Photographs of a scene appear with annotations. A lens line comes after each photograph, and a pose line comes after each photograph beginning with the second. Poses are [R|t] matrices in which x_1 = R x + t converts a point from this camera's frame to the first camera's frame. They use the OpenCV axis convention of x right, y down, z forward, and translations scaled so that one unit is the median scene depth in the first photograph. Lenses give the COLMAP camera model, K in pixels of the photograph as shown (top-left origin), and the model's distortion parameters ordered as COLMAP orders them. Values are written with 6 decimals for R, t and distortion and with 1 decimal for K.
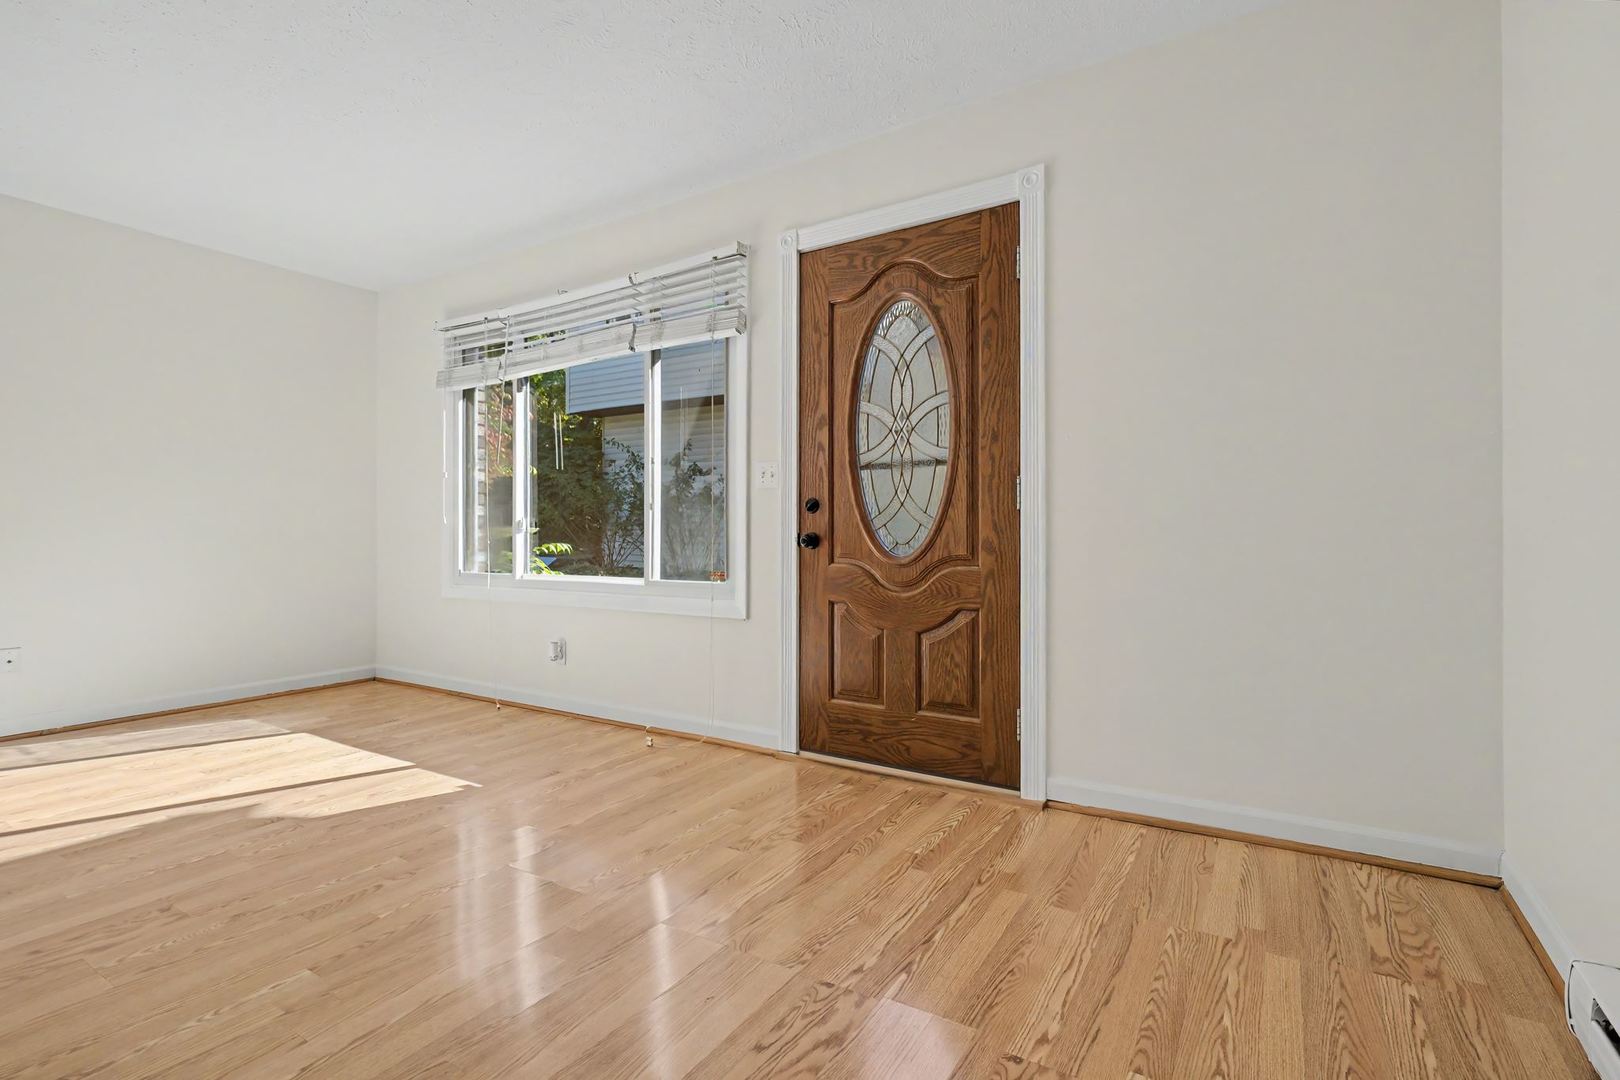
lens RADIAL K [[762.9, 0, 816.2], [0, 762.9, 537.0], [0, 0, 1]] dist [-0.001094, -0.000401]
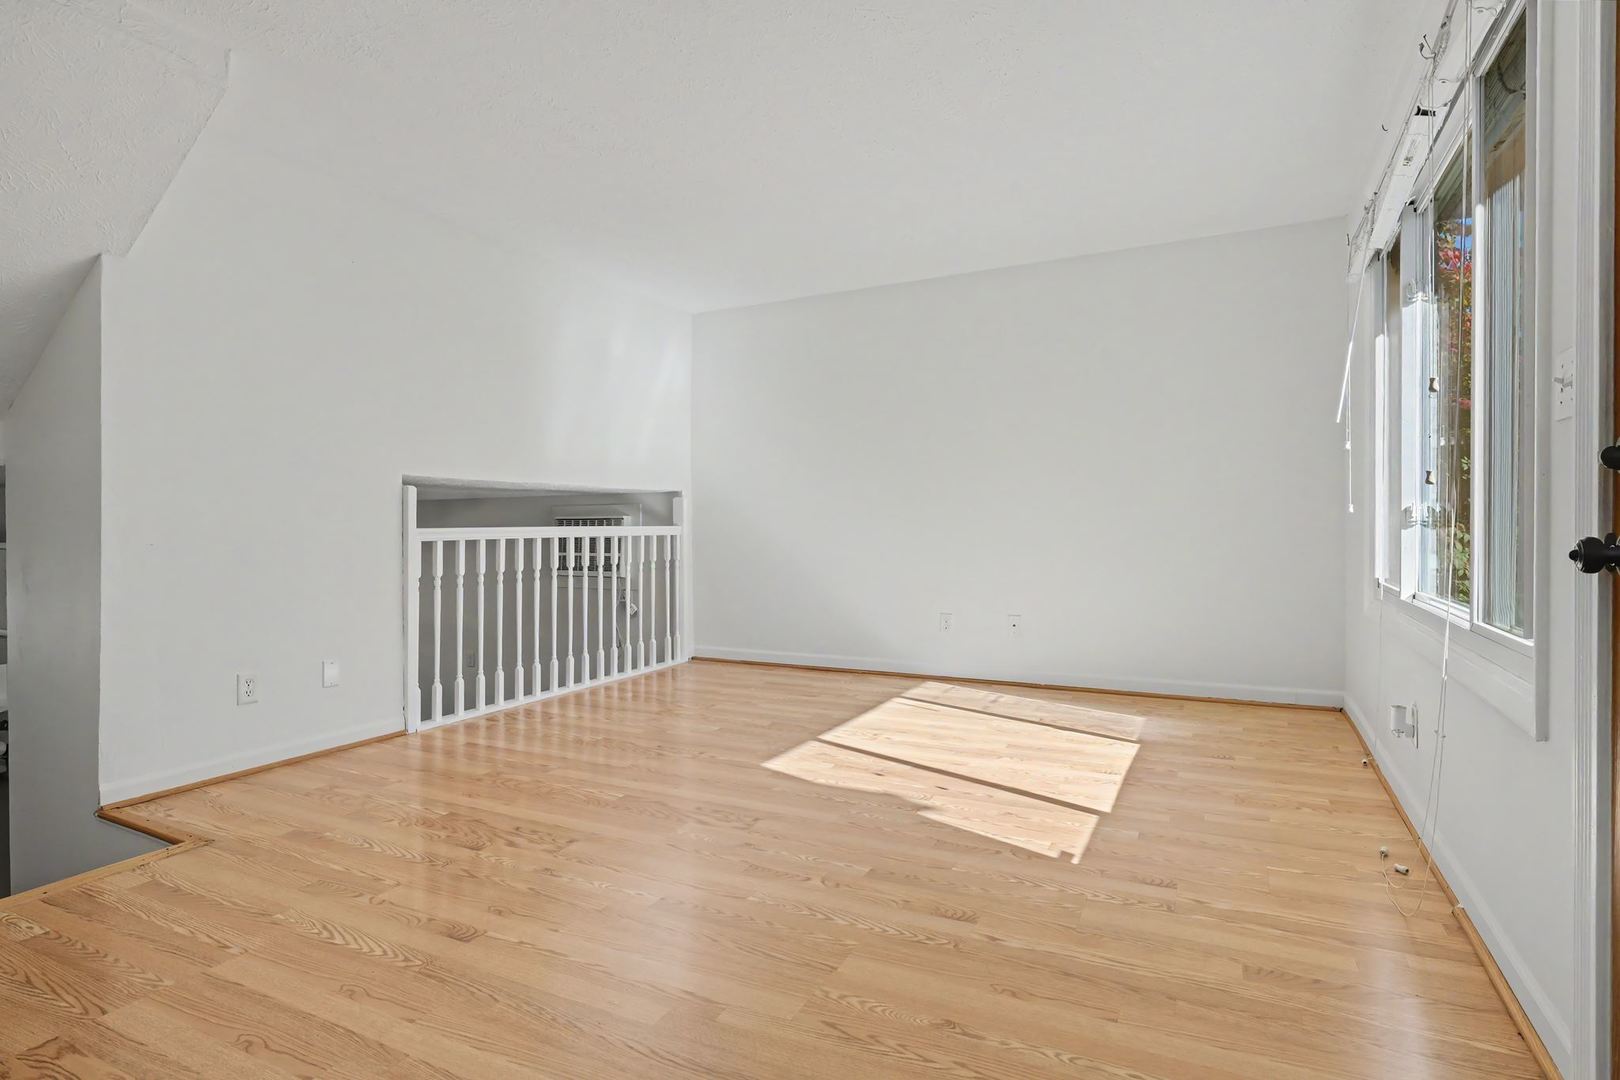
lens RADIAL K [[823.1, 0, 807.2], [0, 823.1, 534.3], [0, 0, 1]] dist [-0.001756, -0.001507]
pose [[0.076940, 0.010523, -0.996980, 0.397700], [0.001589, 0.999942, 0.010677, -0.009237], [0.997034, -0.002406, 0.076919, 0.711041]]
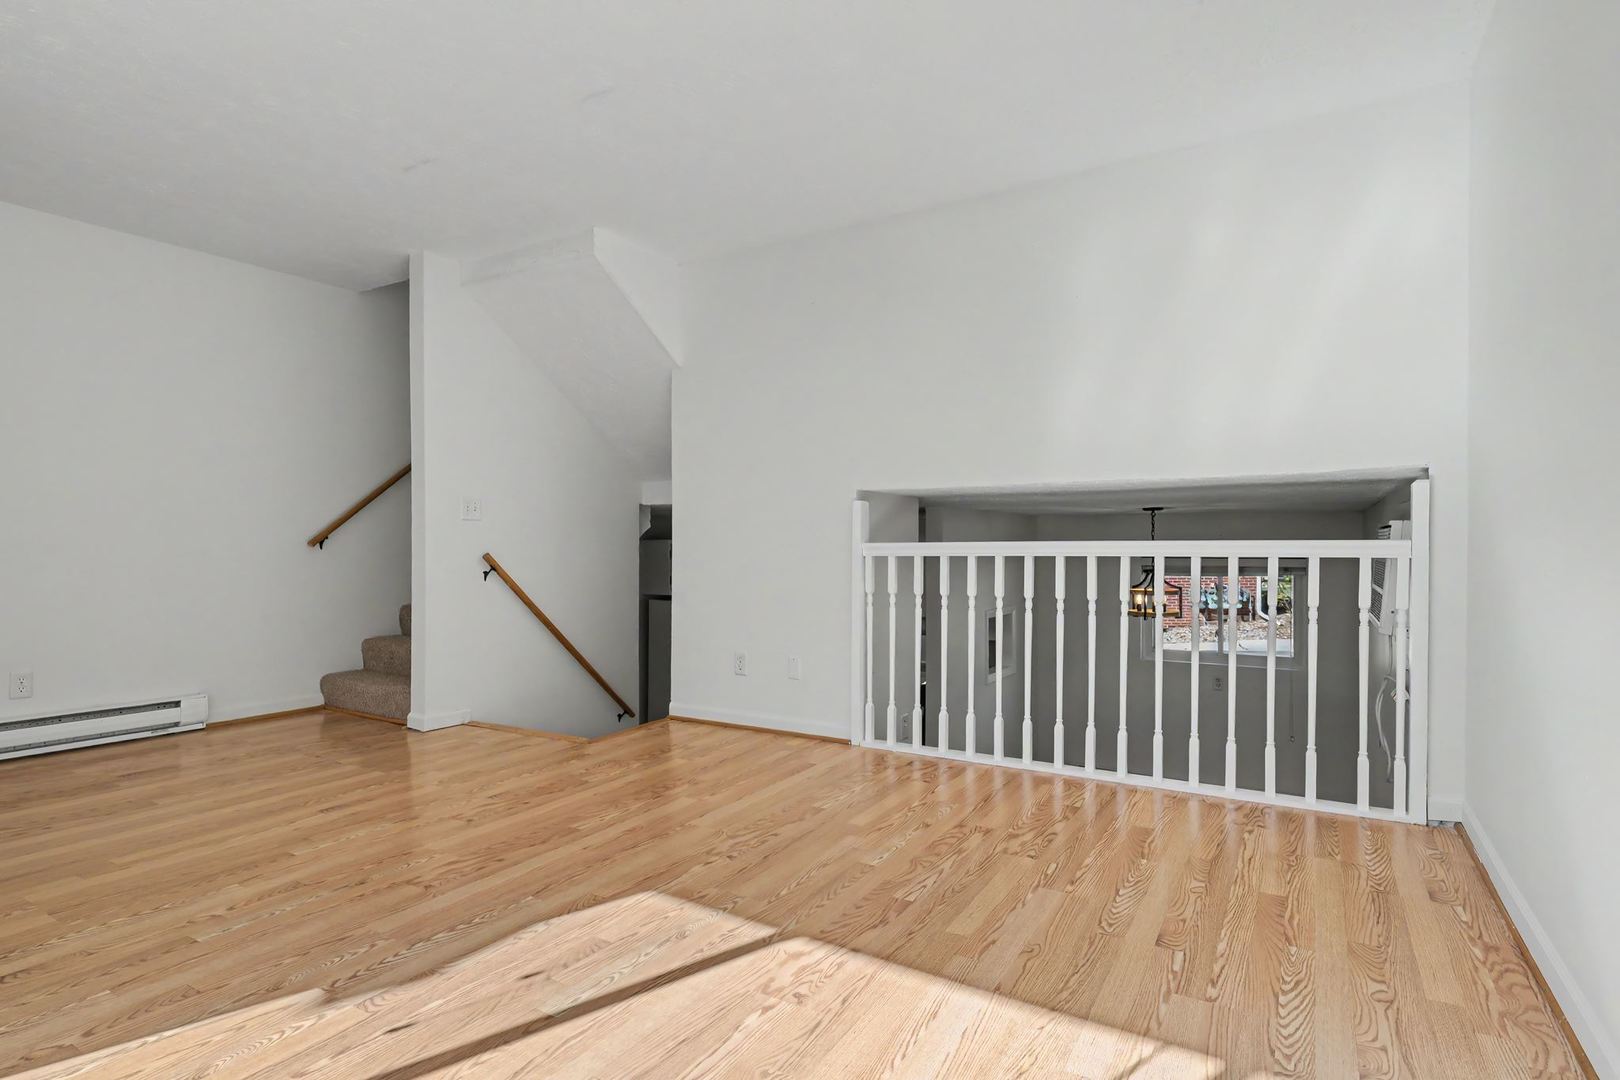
lens RADIAL K [[823.1, 0, 809.5], [0, 823.1, 536.2], [0, 0, 1]] dist [-0.001756, -0.001507]
pose [[-0.999988, 0.003219, -0.003725, -1.022940], [0.003228, 0.999991, -0.002584, -0.013856], [0.003717, -0.002596, -0.999990, 1.602472]]
